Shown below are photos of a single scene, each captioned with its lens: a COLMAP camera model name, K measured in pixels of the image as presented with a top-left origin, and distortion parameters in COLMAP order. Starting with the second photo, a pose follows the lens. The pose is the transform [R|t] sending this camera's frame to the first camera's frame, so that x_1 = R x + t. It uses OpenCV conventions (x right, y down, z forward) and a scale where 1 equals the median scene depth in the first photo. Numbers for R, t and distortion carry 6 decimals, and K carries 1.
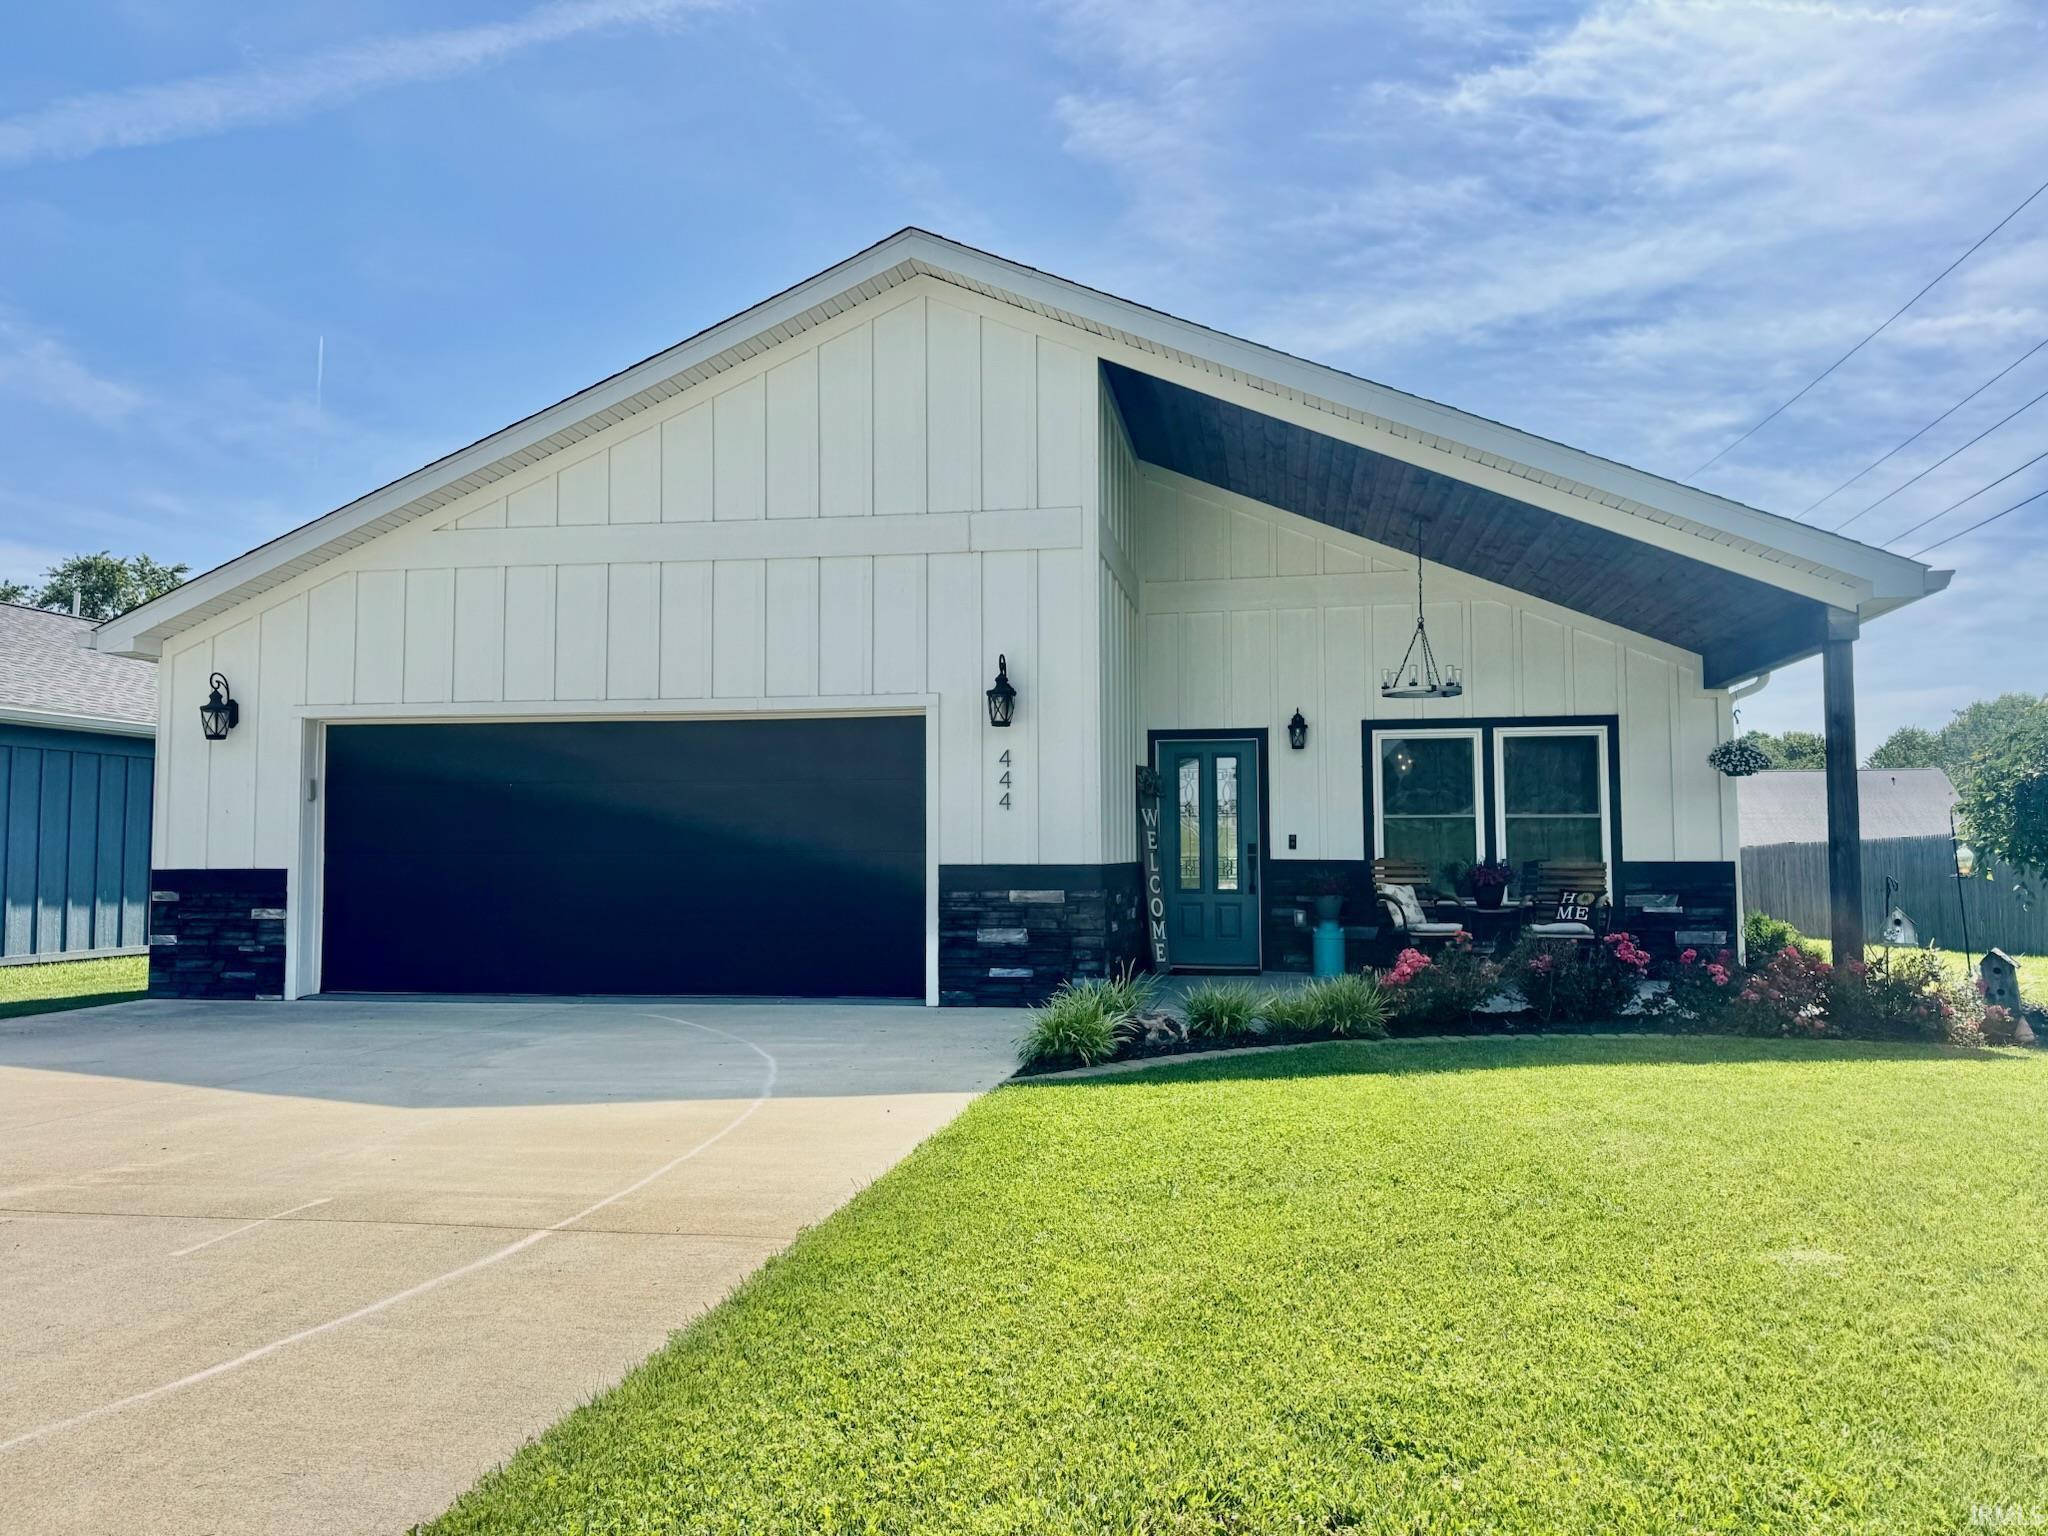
lens RADIAL K [[1452.2, 0, 1023.8], [0, 1452.2, 766.7], [0, 0, 1]] dist [0.006777, 0.000742]
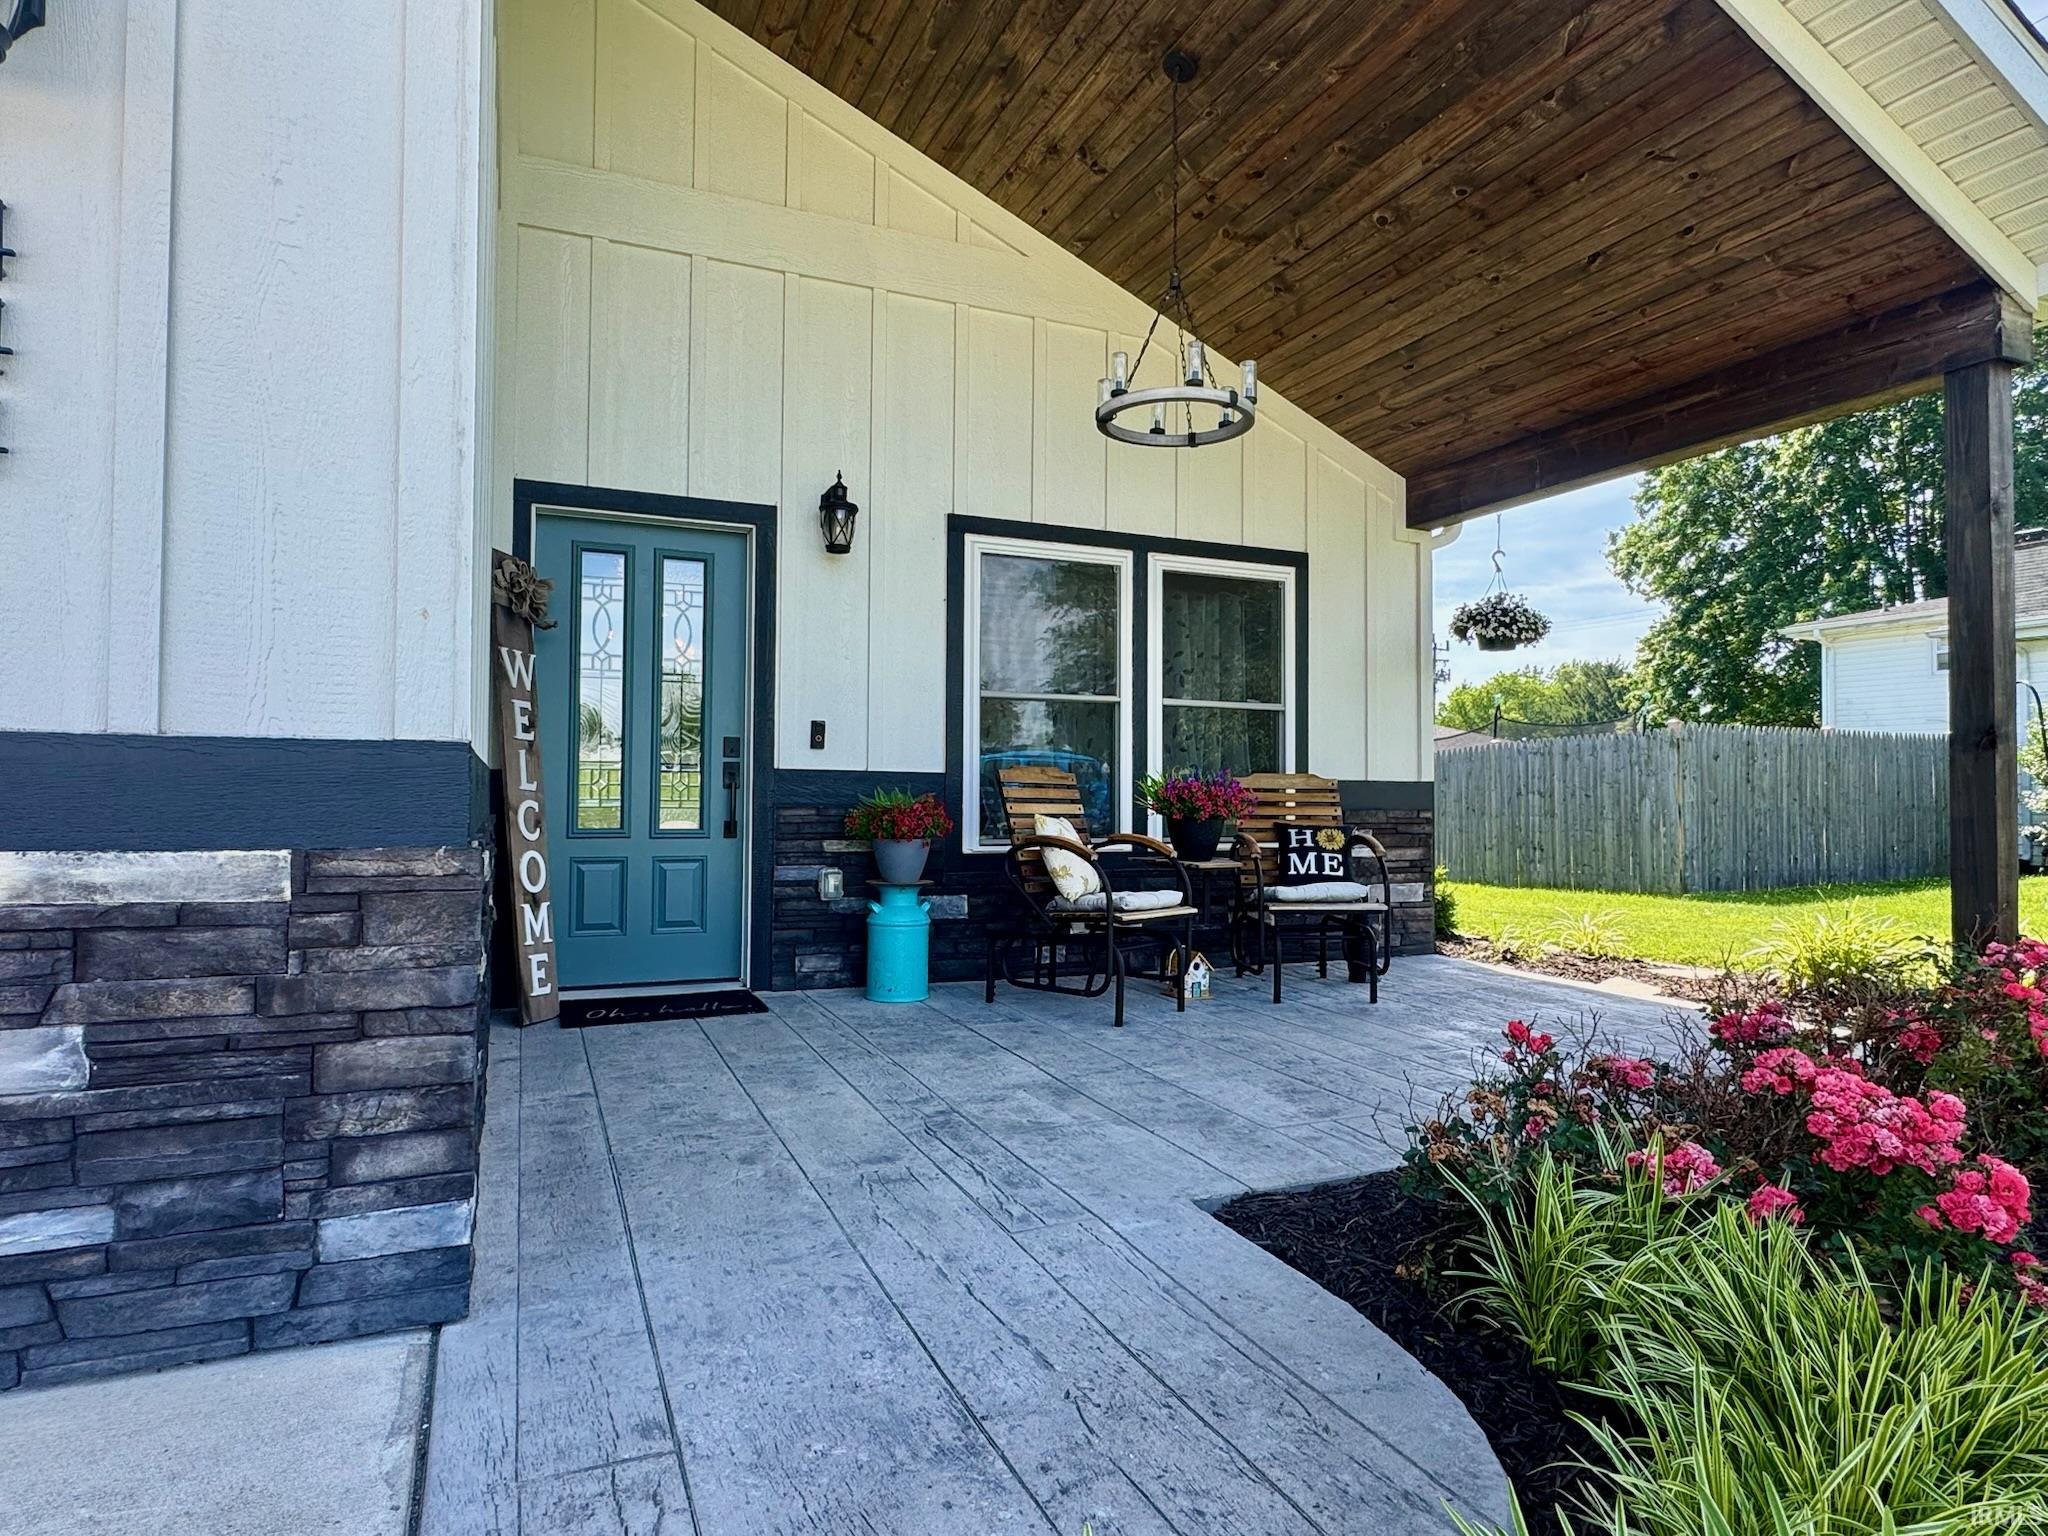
lens RADIAL K [[1154.3, 0, 1009.3], [0, 1154.3, 764.3], [0, 0, 1]] dist [0.001714, 0.000267]
pose [[0.832556, 0.020347, 0.553568, 0.016914], [-0.039007, 0.998998, 0.021946, 0.050836], [-0.552567, -0.039864, 0.832515, 0.630231]]
